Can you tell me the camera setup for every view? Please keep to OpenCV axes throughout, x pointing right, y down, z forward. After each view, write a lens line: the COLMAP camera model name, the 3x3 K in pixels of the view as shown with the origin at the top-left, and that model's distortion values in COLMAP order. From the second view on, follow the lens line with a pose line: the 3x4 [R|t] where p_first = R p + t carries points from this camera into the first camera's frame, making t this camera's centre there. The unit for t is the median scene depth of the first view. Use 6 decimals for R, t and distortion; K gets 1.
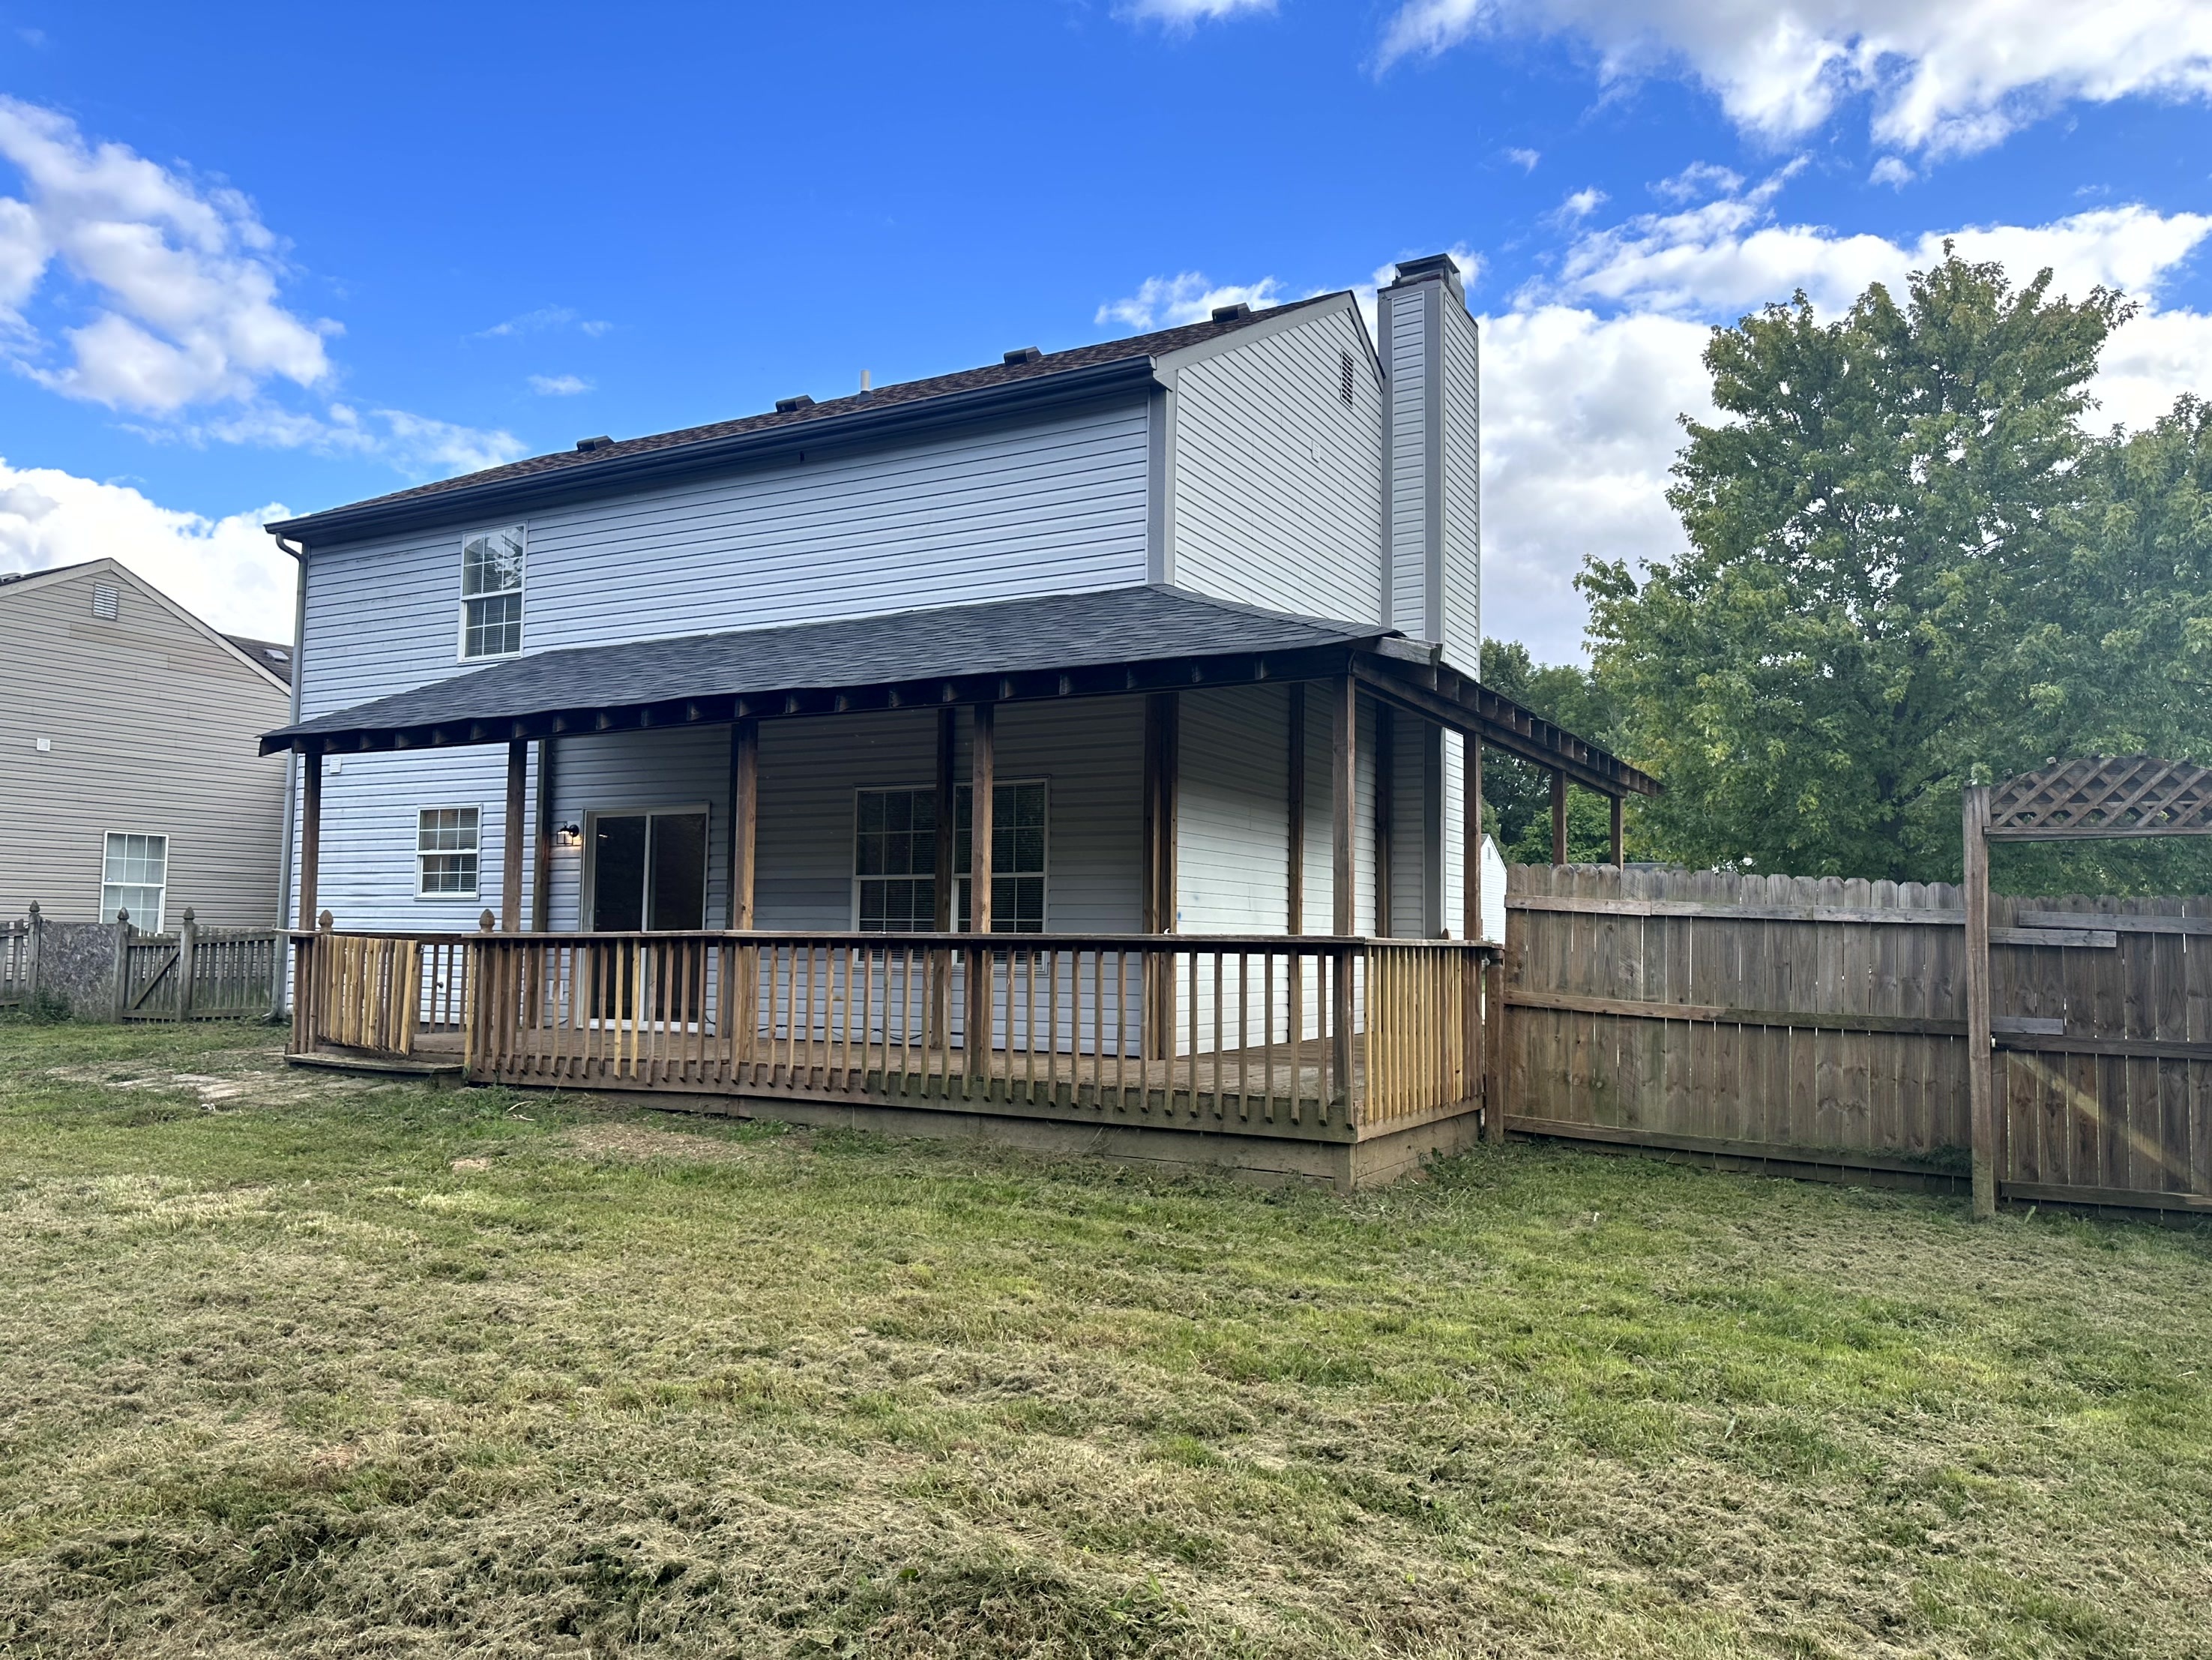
lens RADIAL K [[1566.1, 0, 1109.4], [0, 1566.1, 818.8], [0, 0, 1]] dist [0.006771, -0.007411]
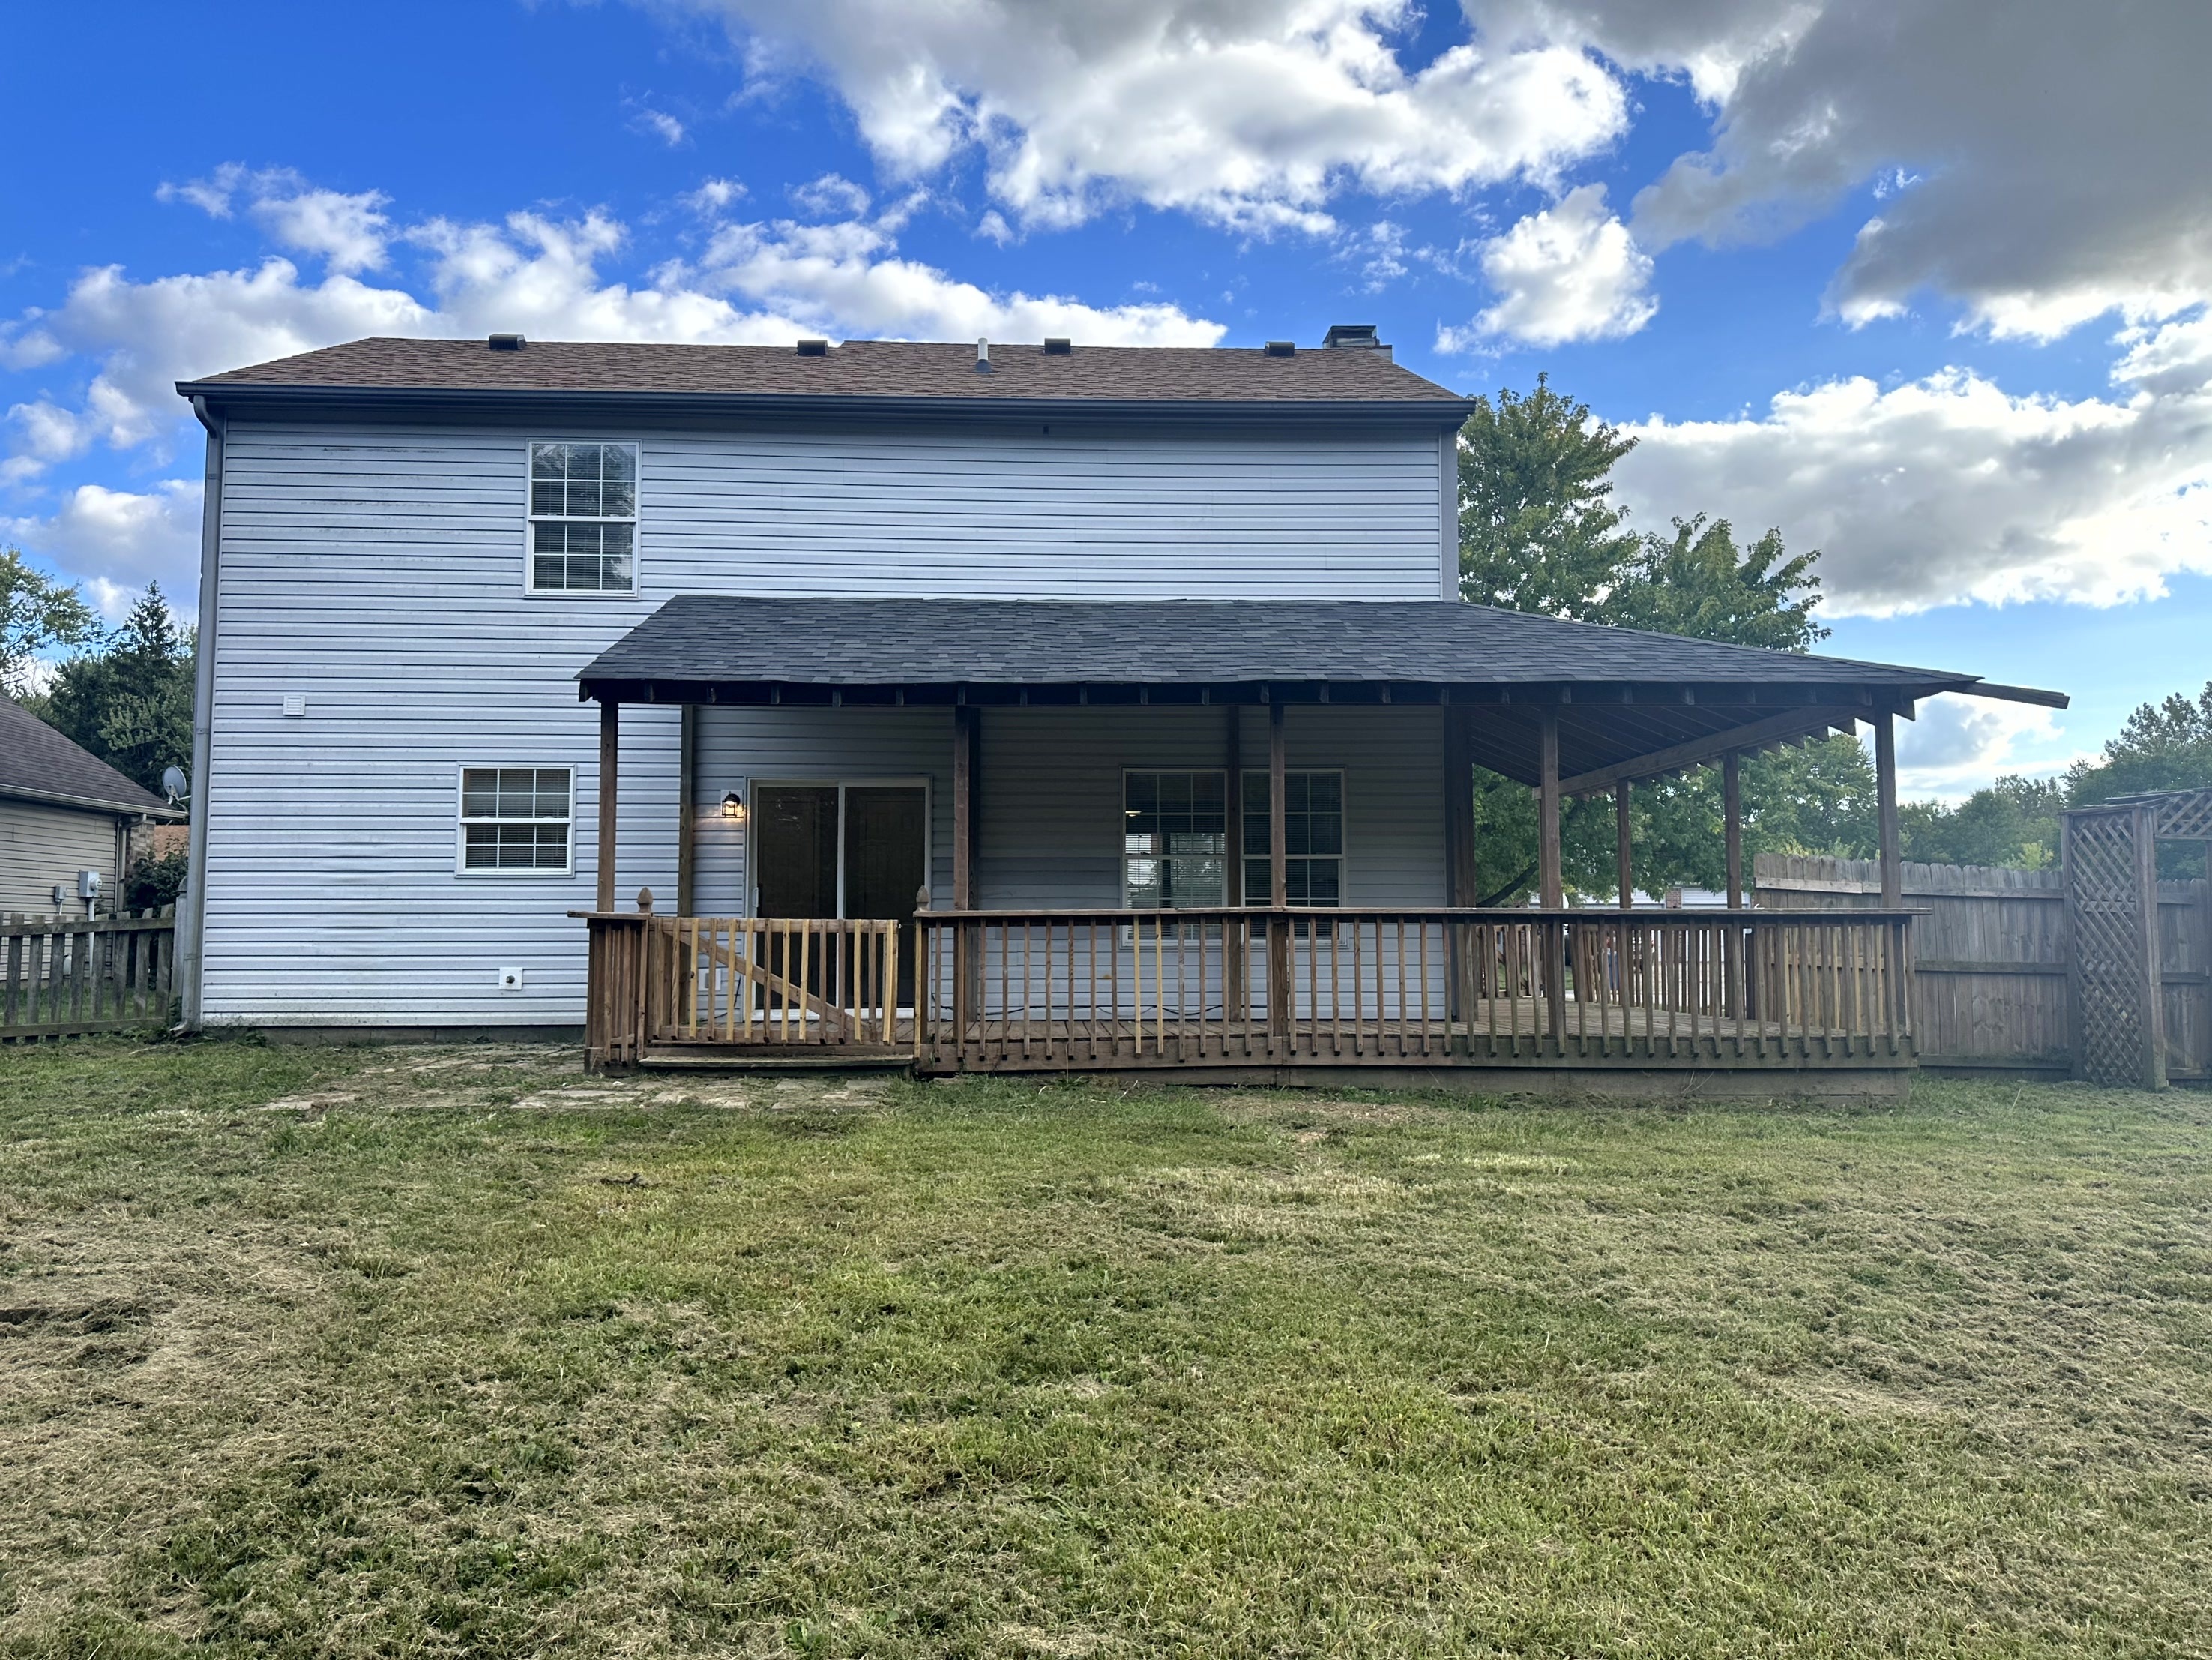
lens RADIAL K [[1566.1, 0, 1110.6], [0, 1566.1, 840.7], [0, 0, 1]] dist [0.006771, -0.007411]
pose [[0.854114, 0.017402, 0.519794, -0.695201], [-0.029702, 0.999441, 0.015345, 0.011688], [-0.519236, -0.028546, 0.854154, 0.141415]]
